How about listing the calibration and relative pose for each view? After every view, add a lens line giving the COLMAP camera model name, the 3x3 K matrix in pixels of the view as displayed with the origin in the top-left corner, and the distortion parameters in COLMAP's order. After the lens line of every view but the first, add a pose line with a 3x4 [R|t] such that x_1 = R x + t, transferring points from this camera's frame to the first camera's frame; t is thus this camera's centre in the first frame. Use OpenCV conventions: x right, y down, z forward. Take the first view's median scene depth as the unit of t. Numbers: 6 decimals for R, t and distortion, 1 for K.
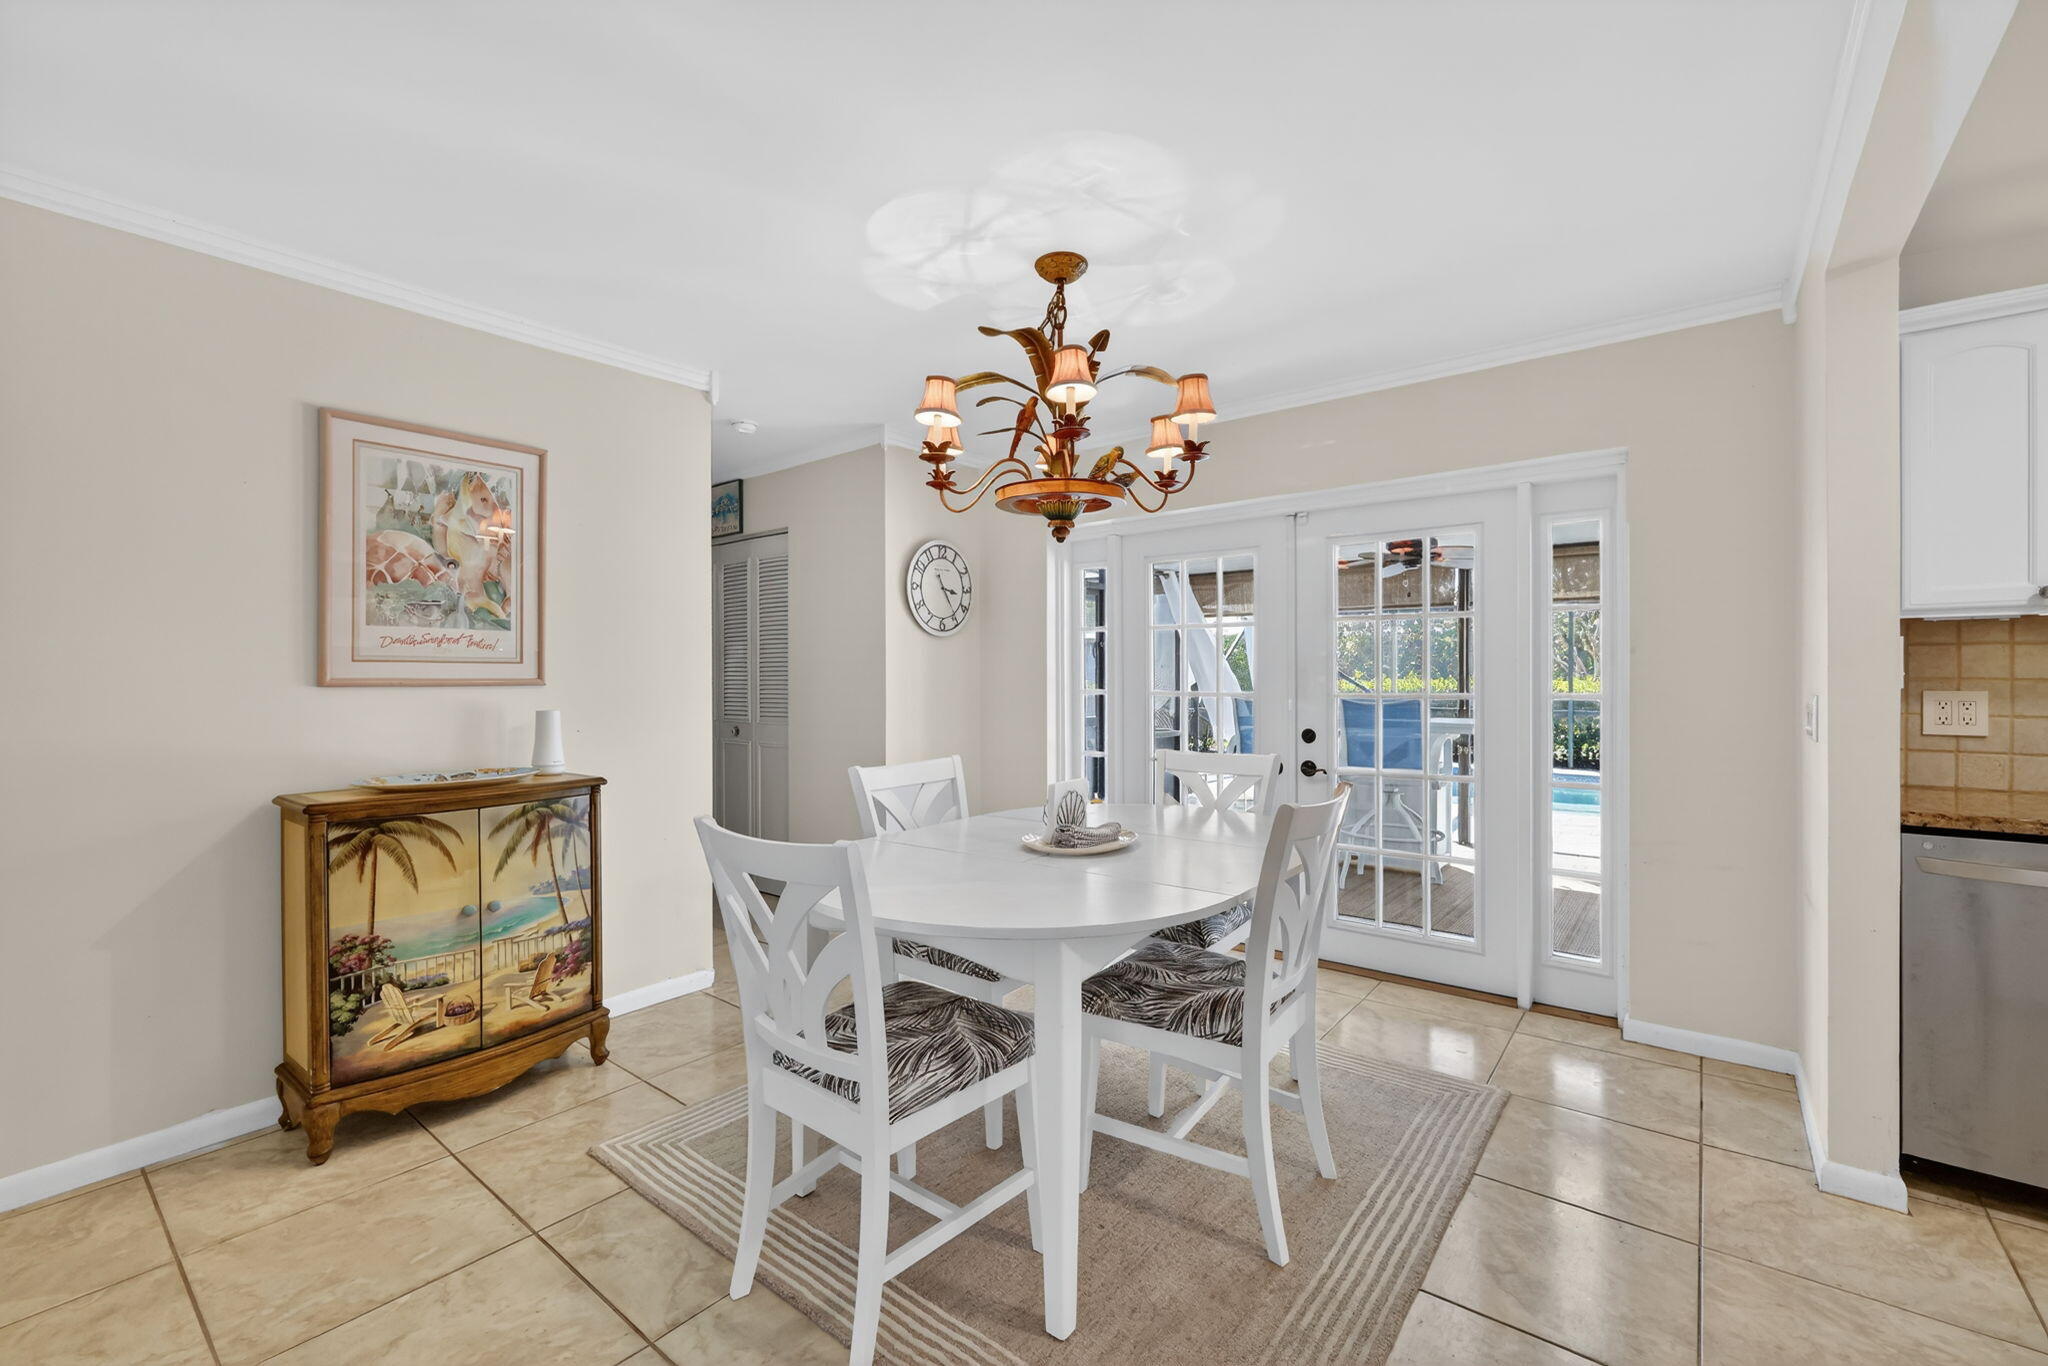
lens RADIAL K [[849.9, 0, 1029.0], [0, 849.9, 673.7], [0, 0, 1]] dist [-0.004422, 0.000823]
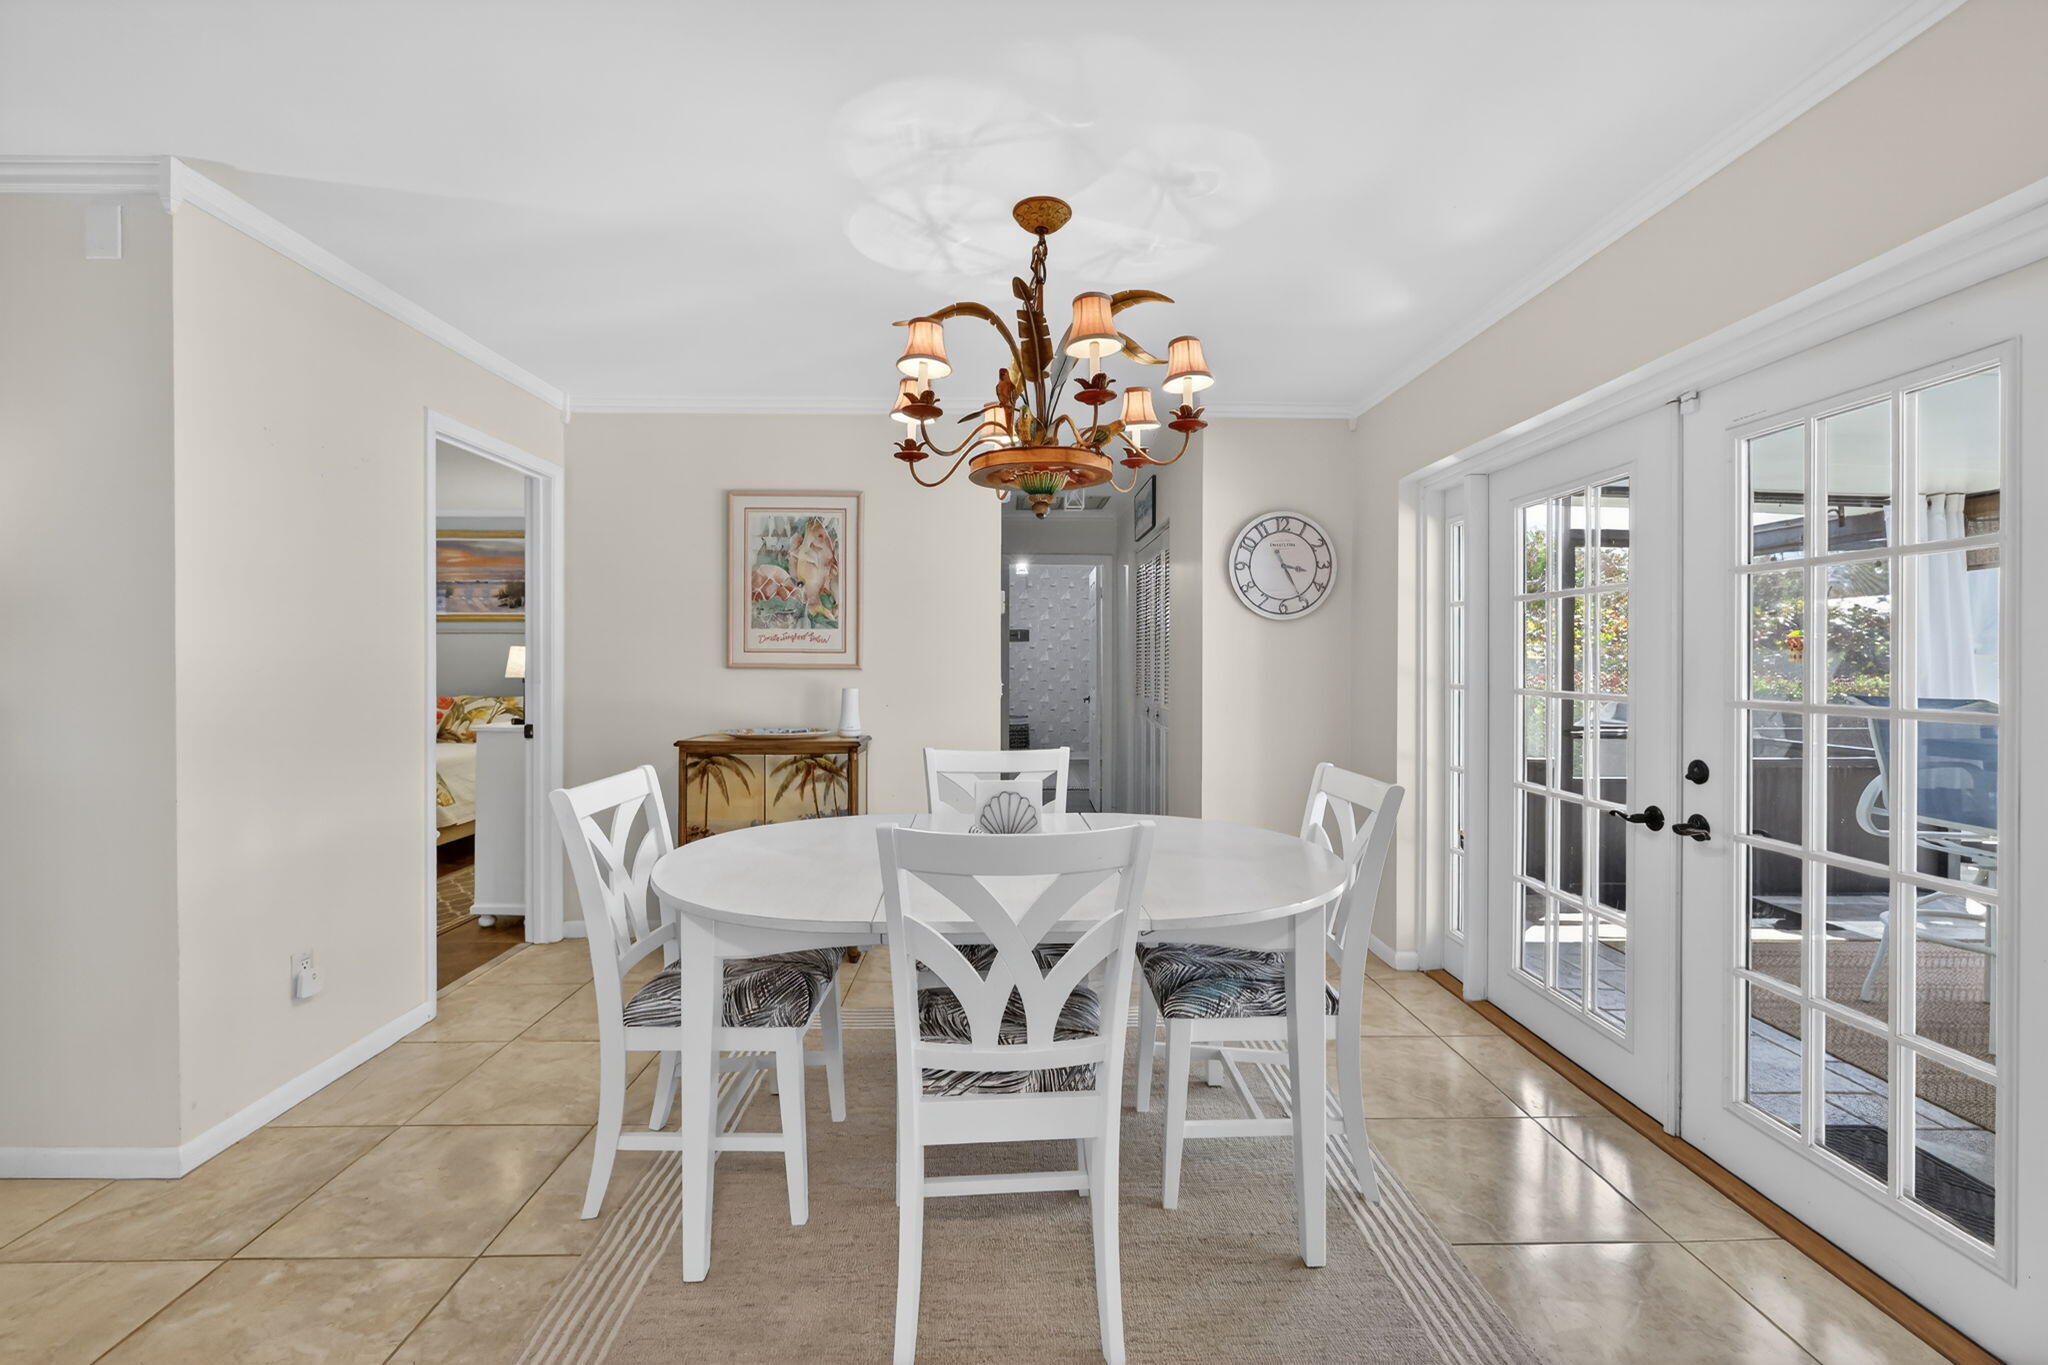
lens RADIAL K [[849.9, 0, 1021.7], [0, 849.9, 666.0], [0, 0, 1]] dist [-0.004422, 0.000823]
pose [[0.642257, 0.009609, -0.766429, 0.671042], [-0.003777, 0.999949, 0.009371, -0.005808], [0.766480, -0.003123, 0.642261, 0.373812]]
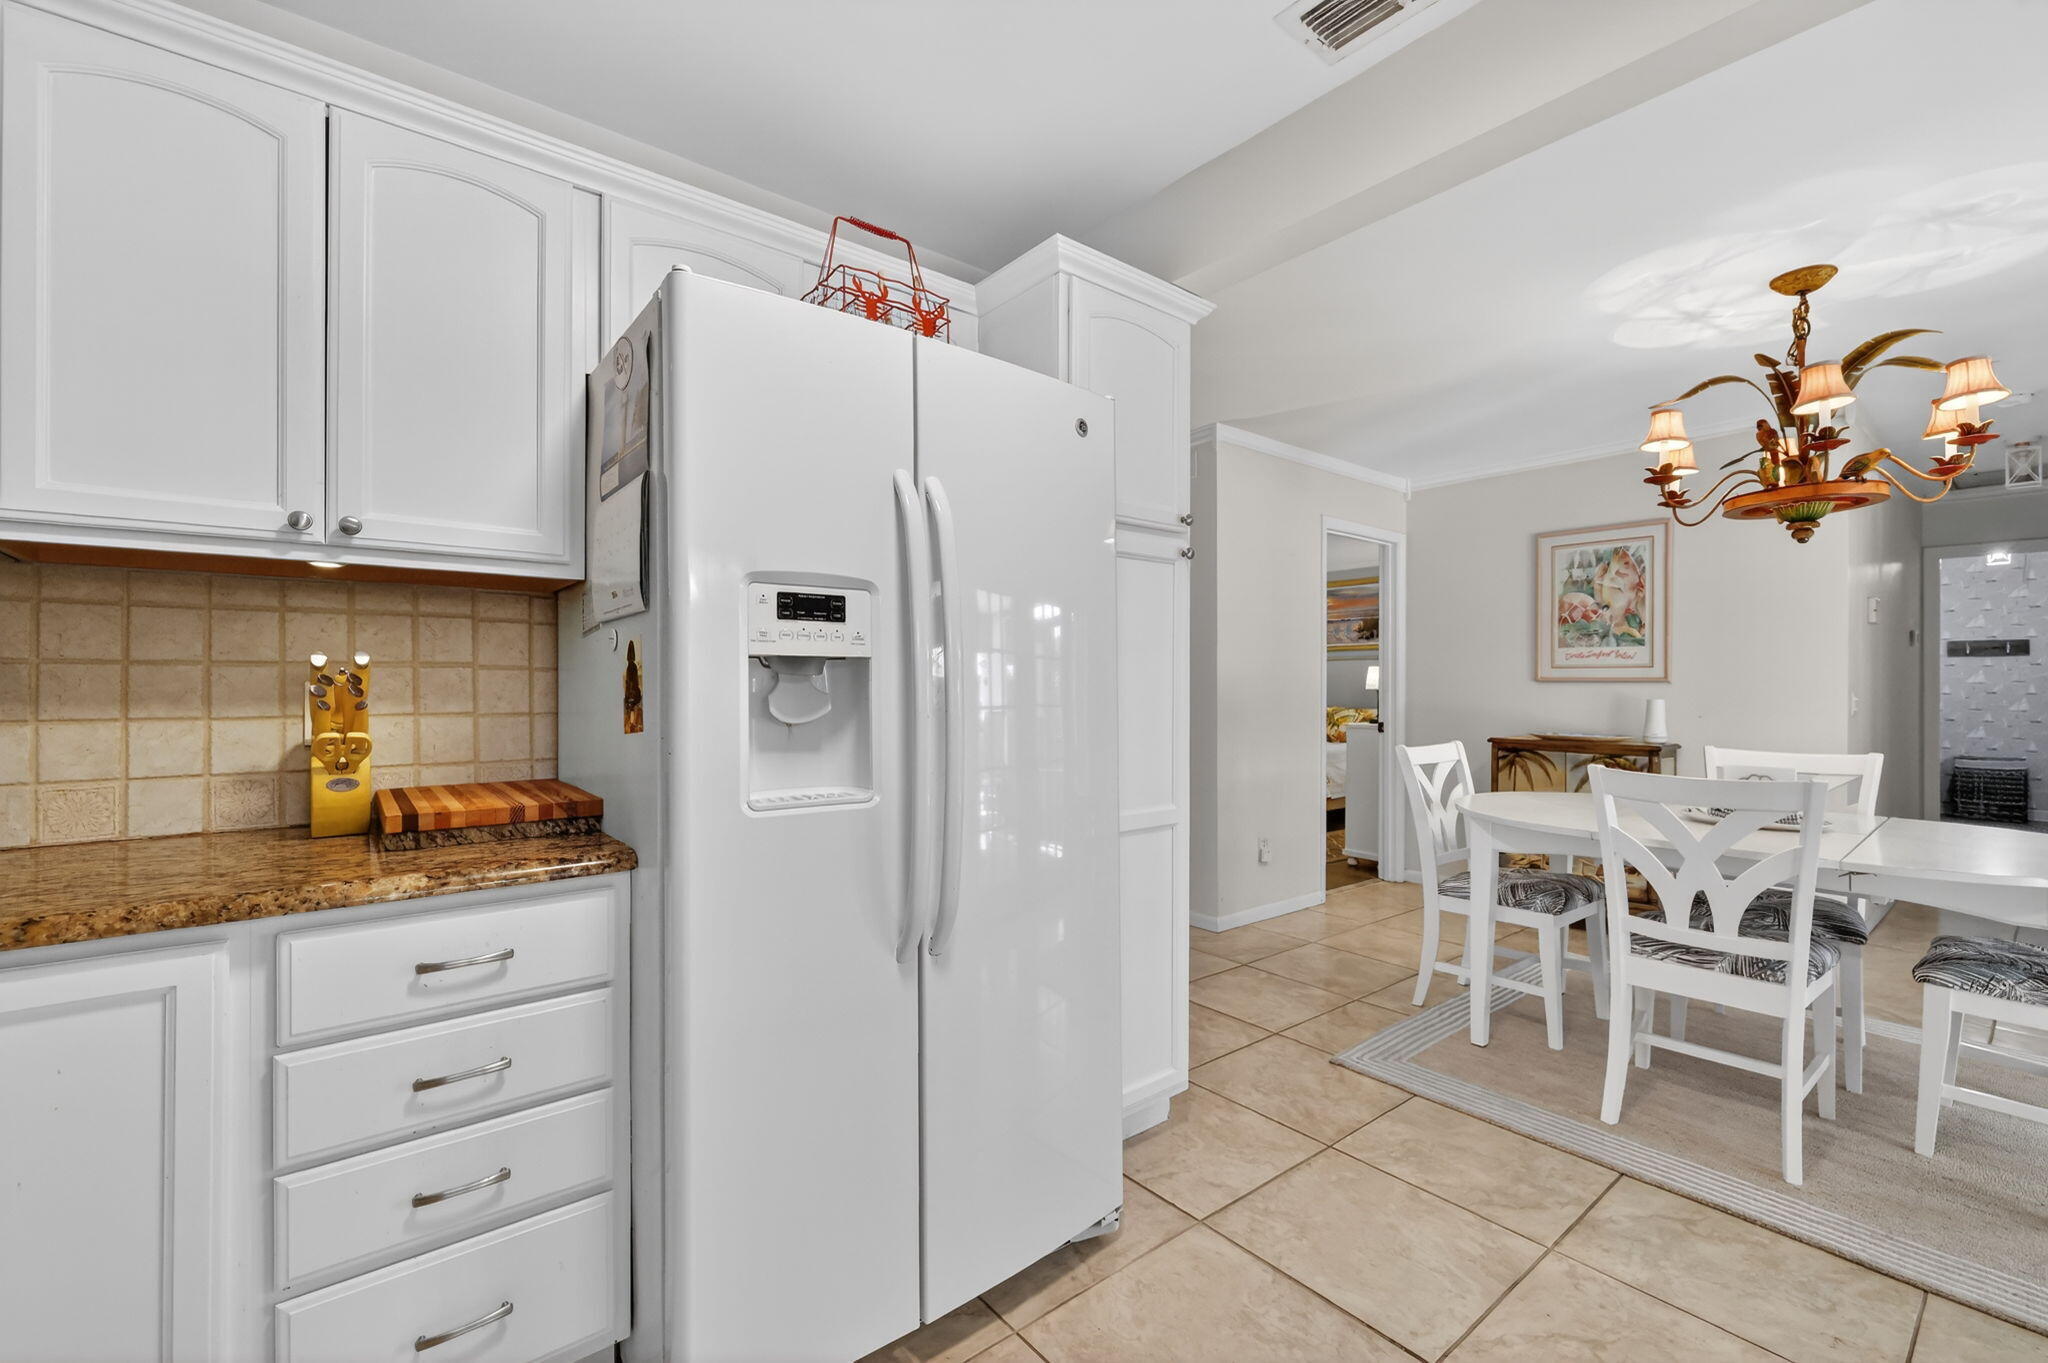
lens RADIAL K [[849.9, 0, 1033.6], [0, 849.9, 684.3], [0, 0, 1]] dist [-0.004422, 0.000823]
pose [[-0.211394, 0.001713, -0.977399, 1.164804], [-0.001943, 0.999996, 0.002172, 0.016908], [0.977399, 0.002358, -0.211390, 0.278309]]
